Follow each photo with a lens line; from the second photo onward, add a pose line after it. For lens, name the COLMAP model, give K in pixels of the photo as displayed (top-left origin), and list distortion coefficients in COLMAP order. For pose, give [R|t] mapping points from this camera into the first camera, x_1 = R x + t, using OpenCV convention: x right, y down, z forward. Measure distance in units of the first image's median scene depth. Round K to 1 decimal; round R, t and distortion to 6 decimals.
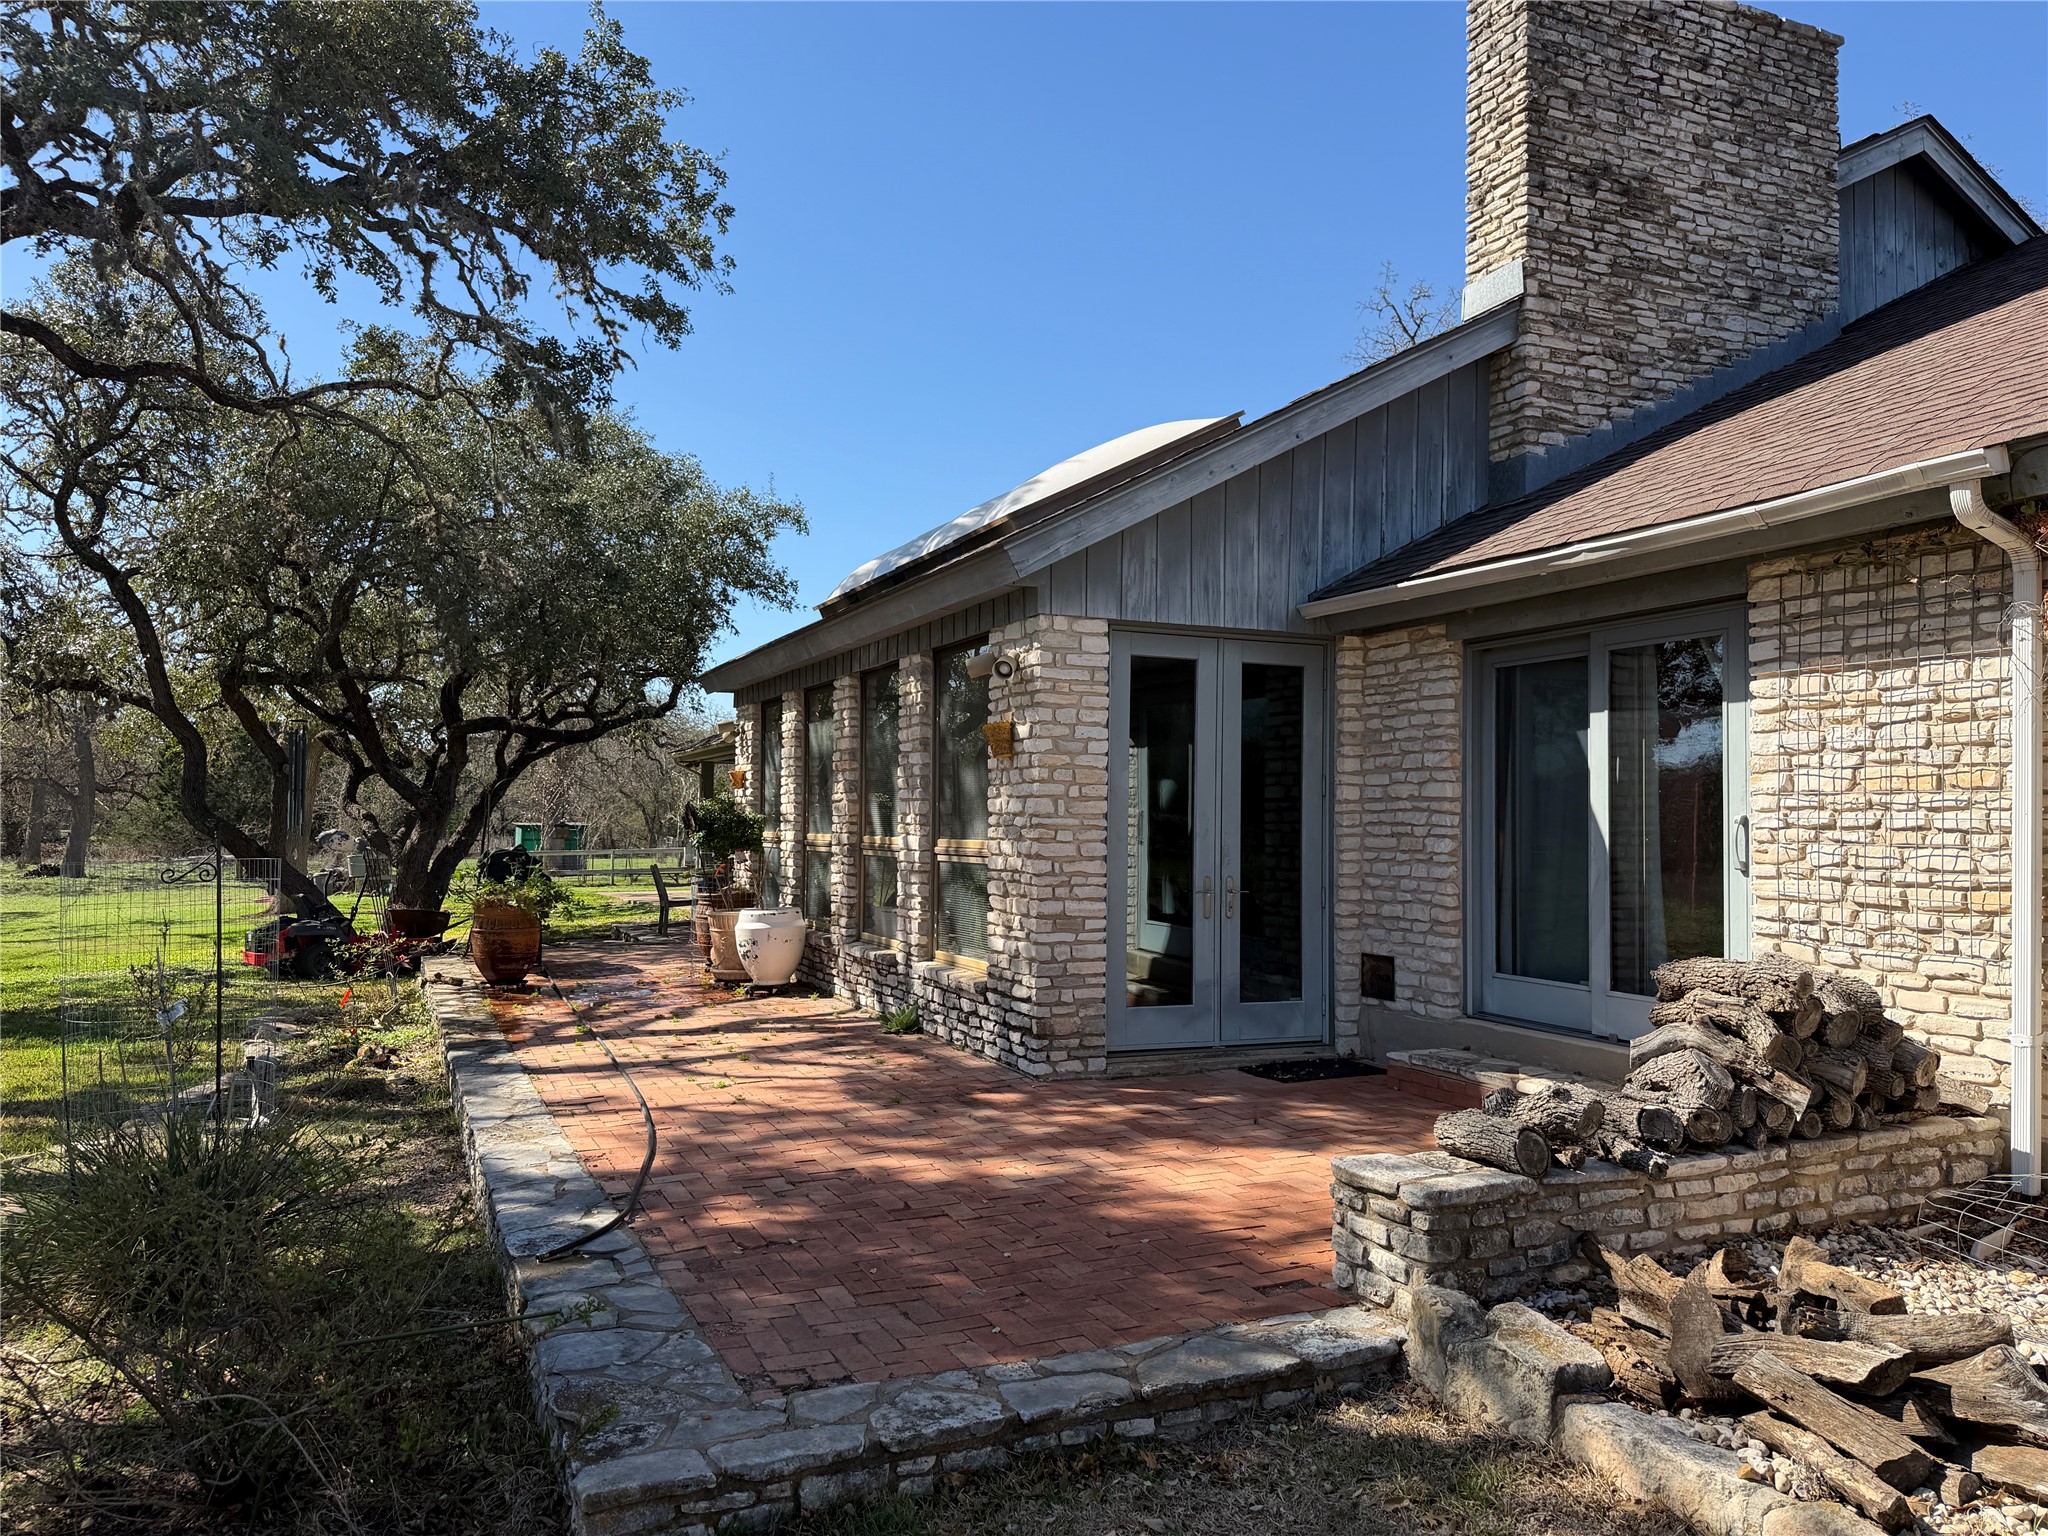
lens RADIAL K [[1438.6, 0, 1011.8], [0, 1438.6, 771.1], [0, 0, 1]] dist [0.073519, -0.090854]
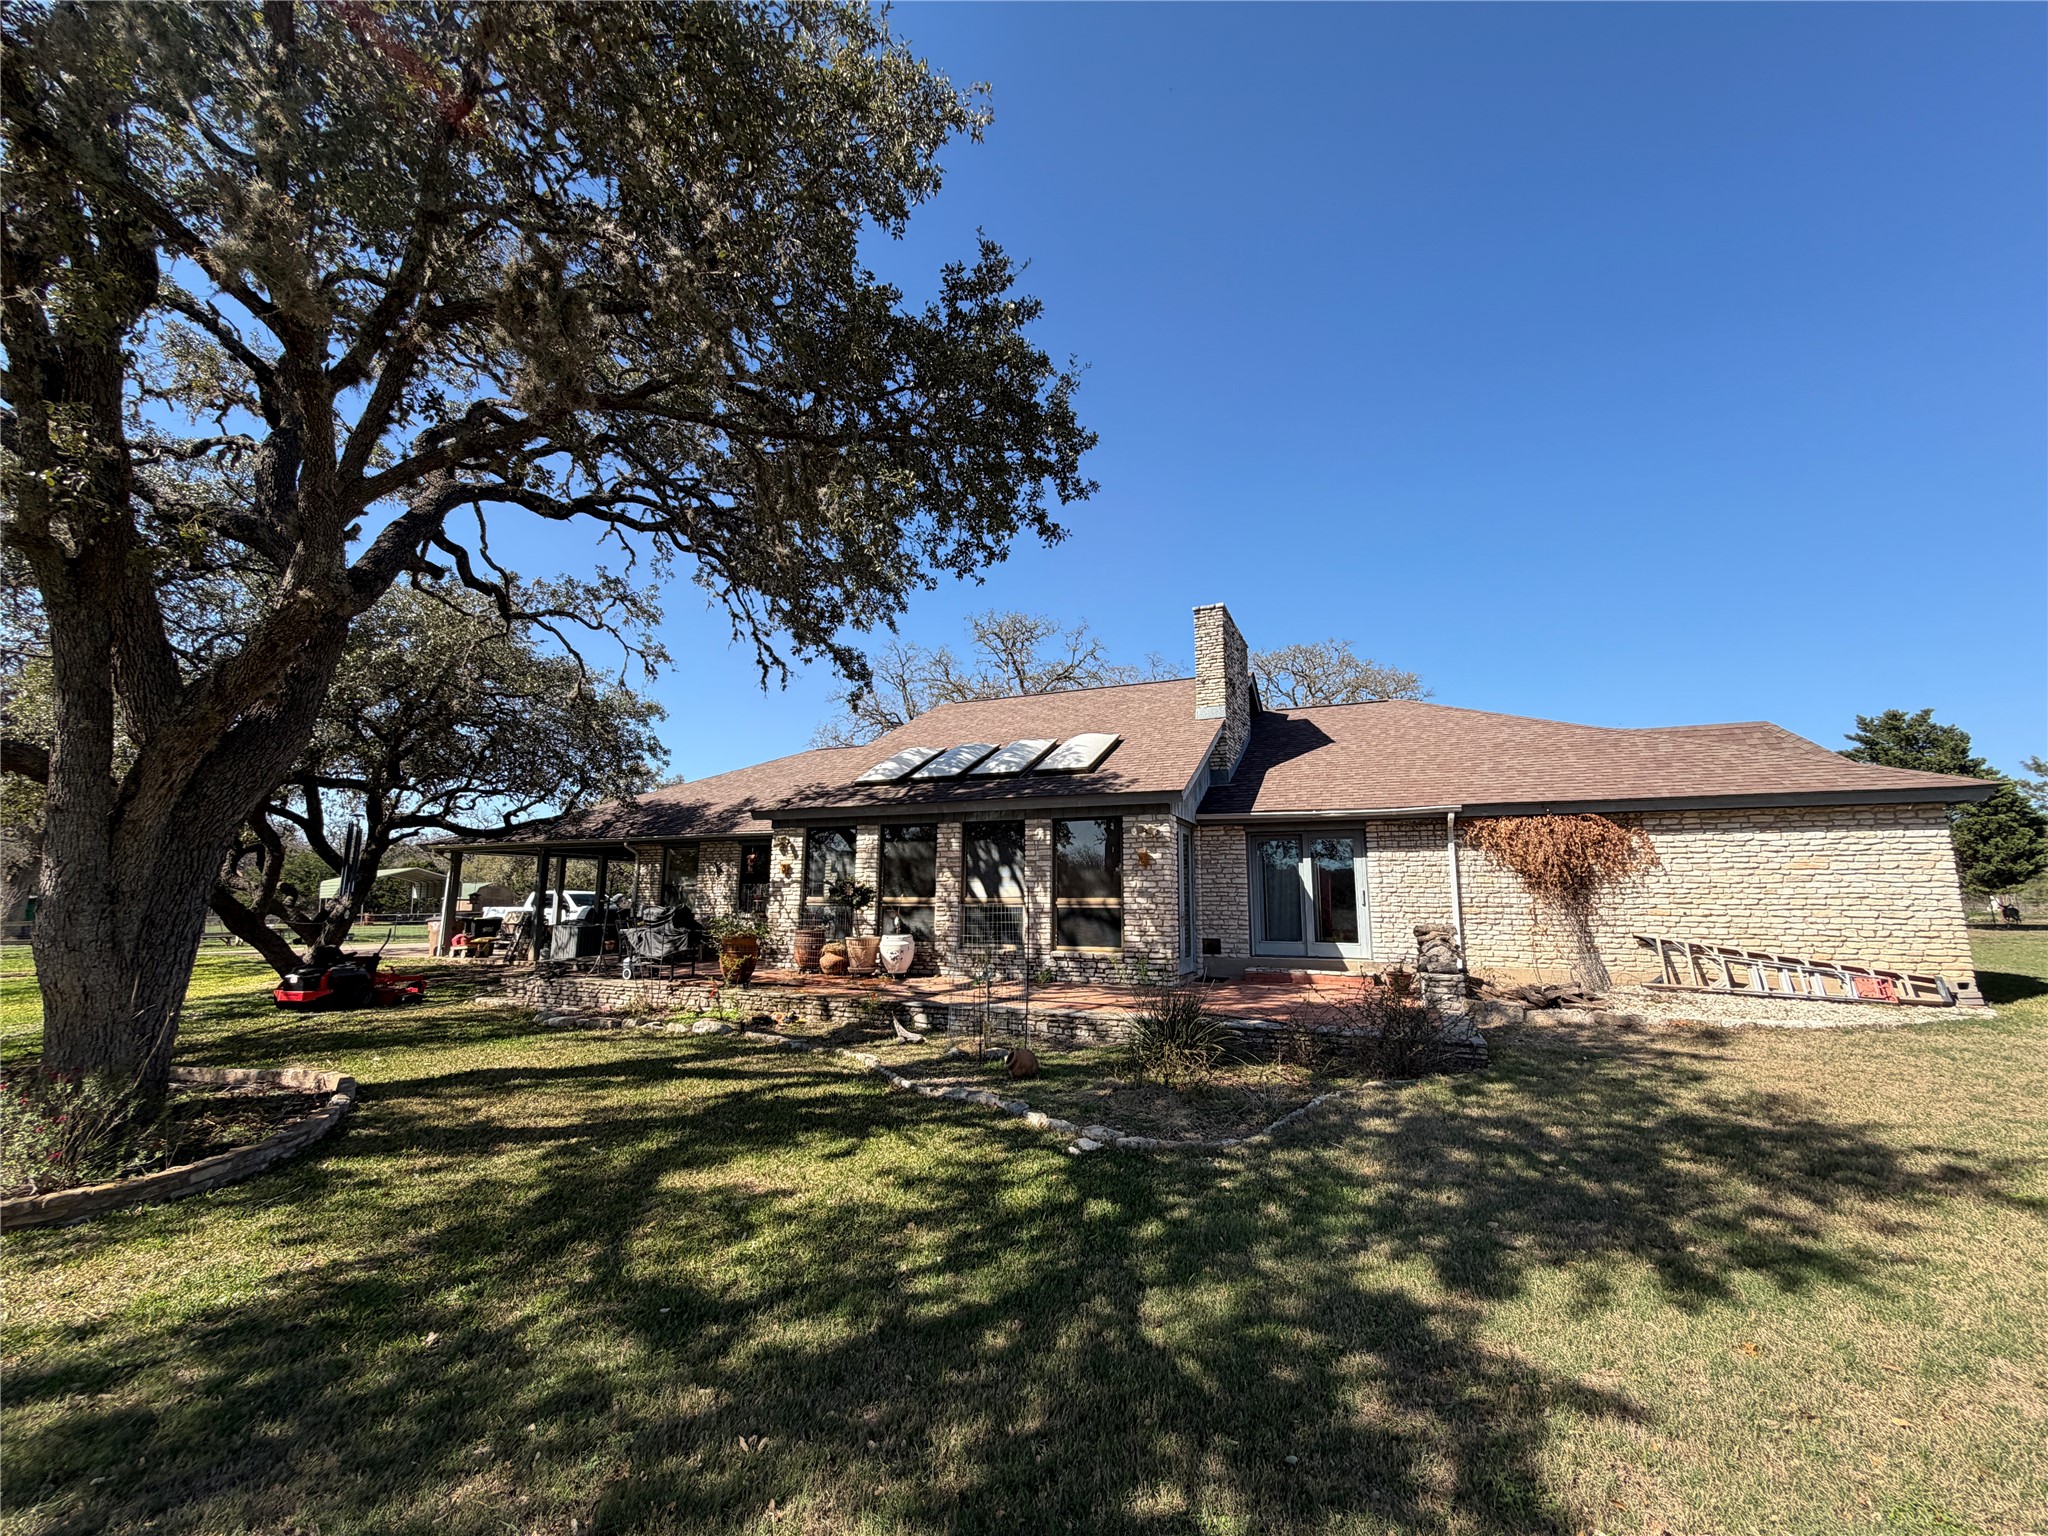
lens RADIAL K [[825.0, 0, 1020.7], [0, 825.0, 764.8], [0, 0, 1]] dist [-0.002324, 0.000746]
pose [[0.742026, 0.108334, 0.661560, -1.202512], [-0.024907, 0.990630, -0.134284, 0.015790], [-0.669908, 0.083164, 0.737771, 0.019290]]
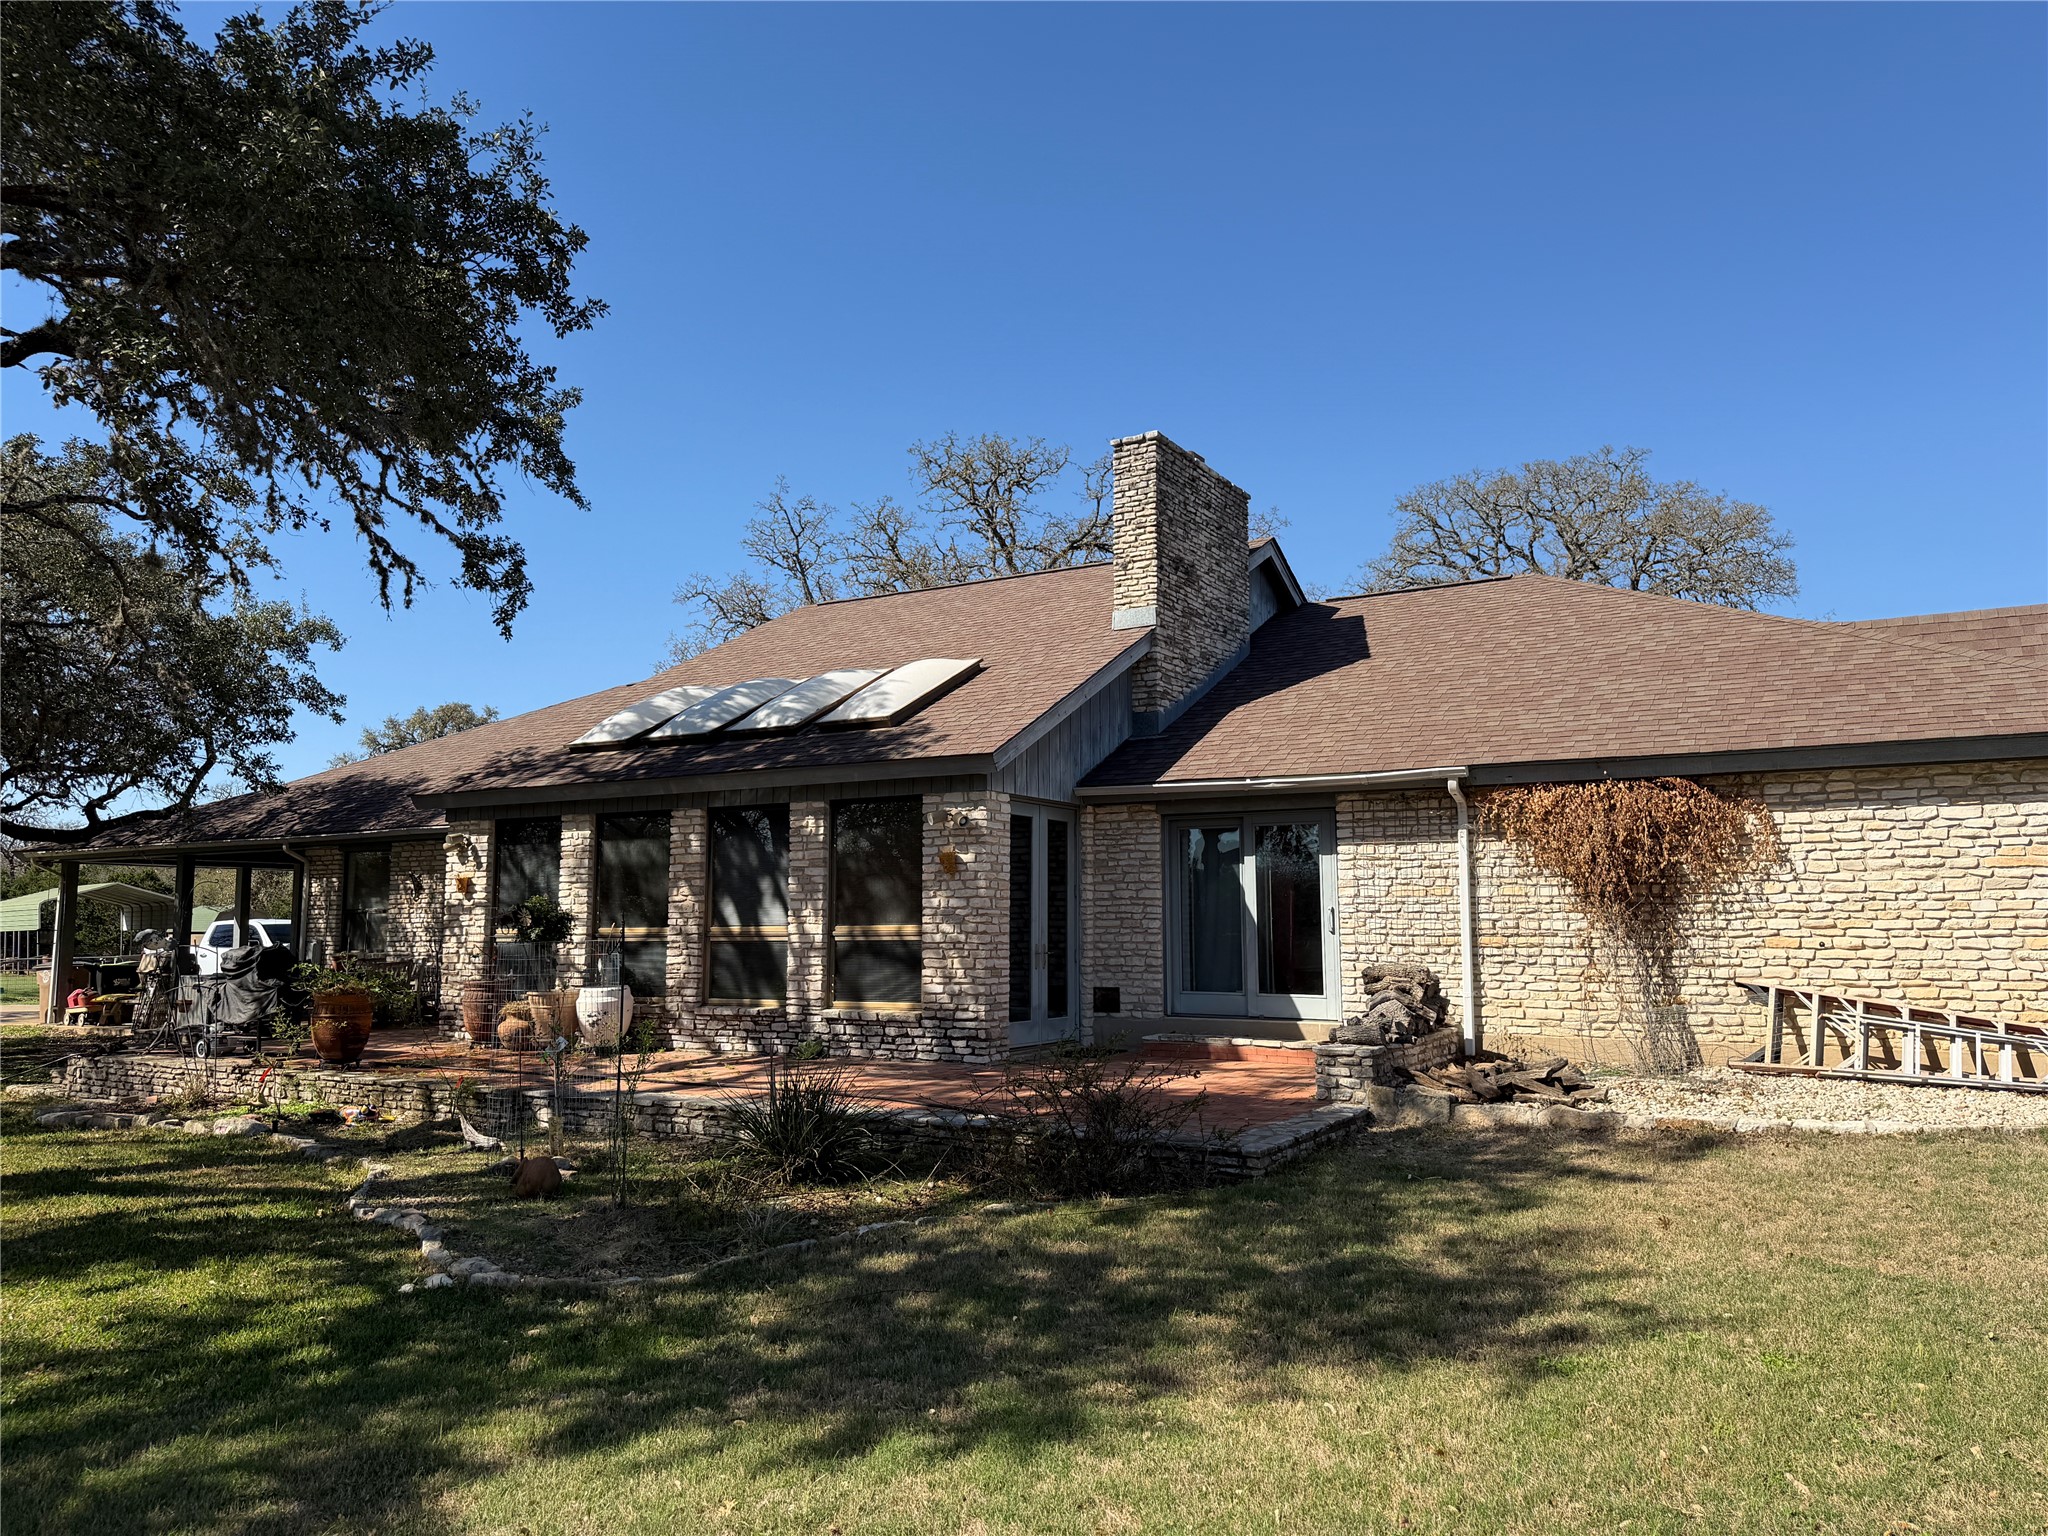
lens RADIAL K [[1438.6, 0, 1016.0], [0, 1438.6, 764.0], [0, 0, 1]] dist [0.073519, -0.090854]
pose [[0.811022, 0.054901, 0.582434, -0.921487], [-0.011129, 0.996855, -0.078467, -0.006277], [-0.584909, 0.057156, 0.809082, -0.395971]]
